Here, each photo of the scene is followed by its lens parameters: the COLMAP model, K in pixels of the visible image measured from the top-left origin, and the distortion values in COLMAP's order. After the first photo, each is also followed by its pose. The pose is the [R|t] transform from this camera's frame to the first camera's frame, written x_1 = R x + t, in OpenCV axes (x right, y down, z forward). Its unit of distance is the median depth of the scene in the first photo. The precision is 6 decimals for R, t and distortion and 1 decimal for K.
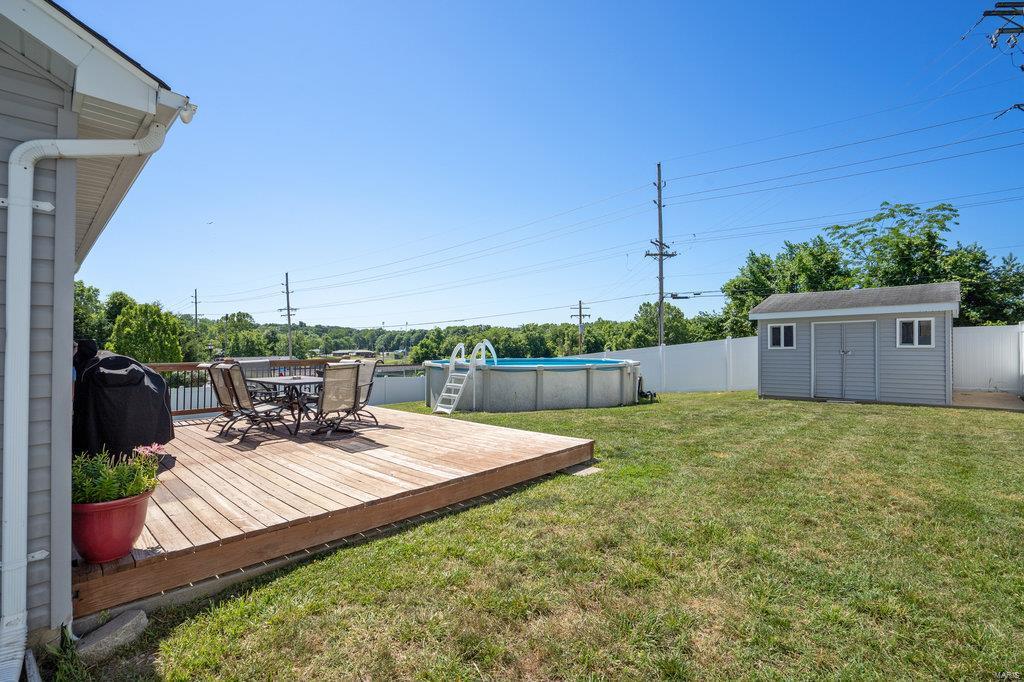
lens RADIAL K [[486.9, 0, 519.8], [0, 486.9, 345.0], [0, 0, 1]] dist [-0.023548, 0.003316]
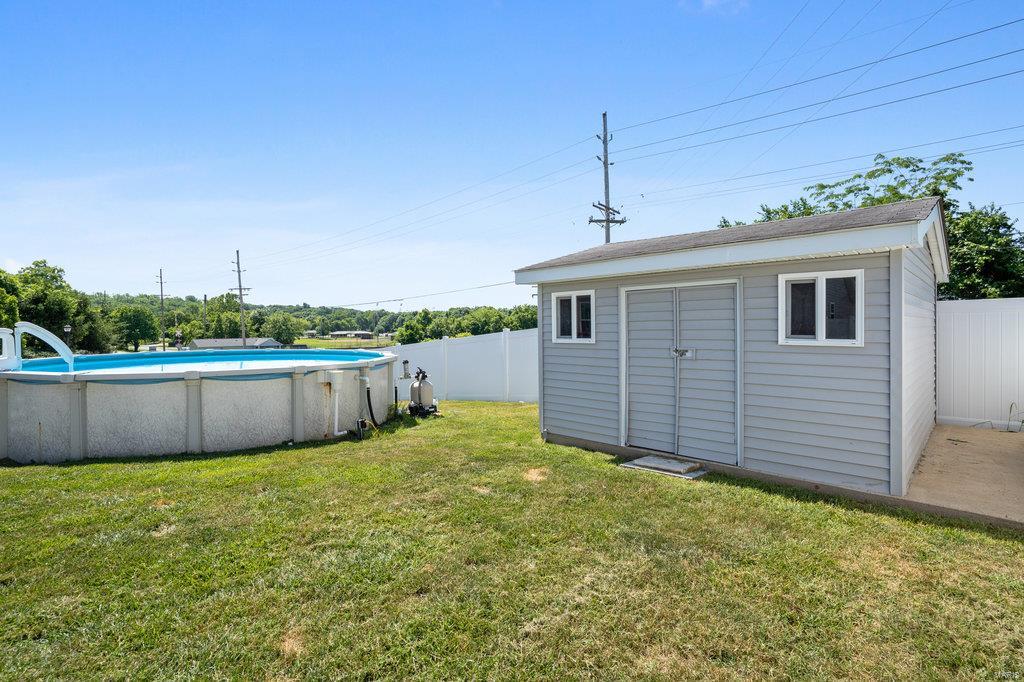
lens RADIAL K [[486.9, 0, 507.9], [0, 486.9, 323.5], [0, 0, 1]] dist [-0.023548, 0.003316]
pose [[0.999263, 0.001941, -0.038324, 0.154622], [-0.002187, 0.999977, -0.006379, -0.002621], [0.038311, 0.006458, 0.999245, 0.156346]]
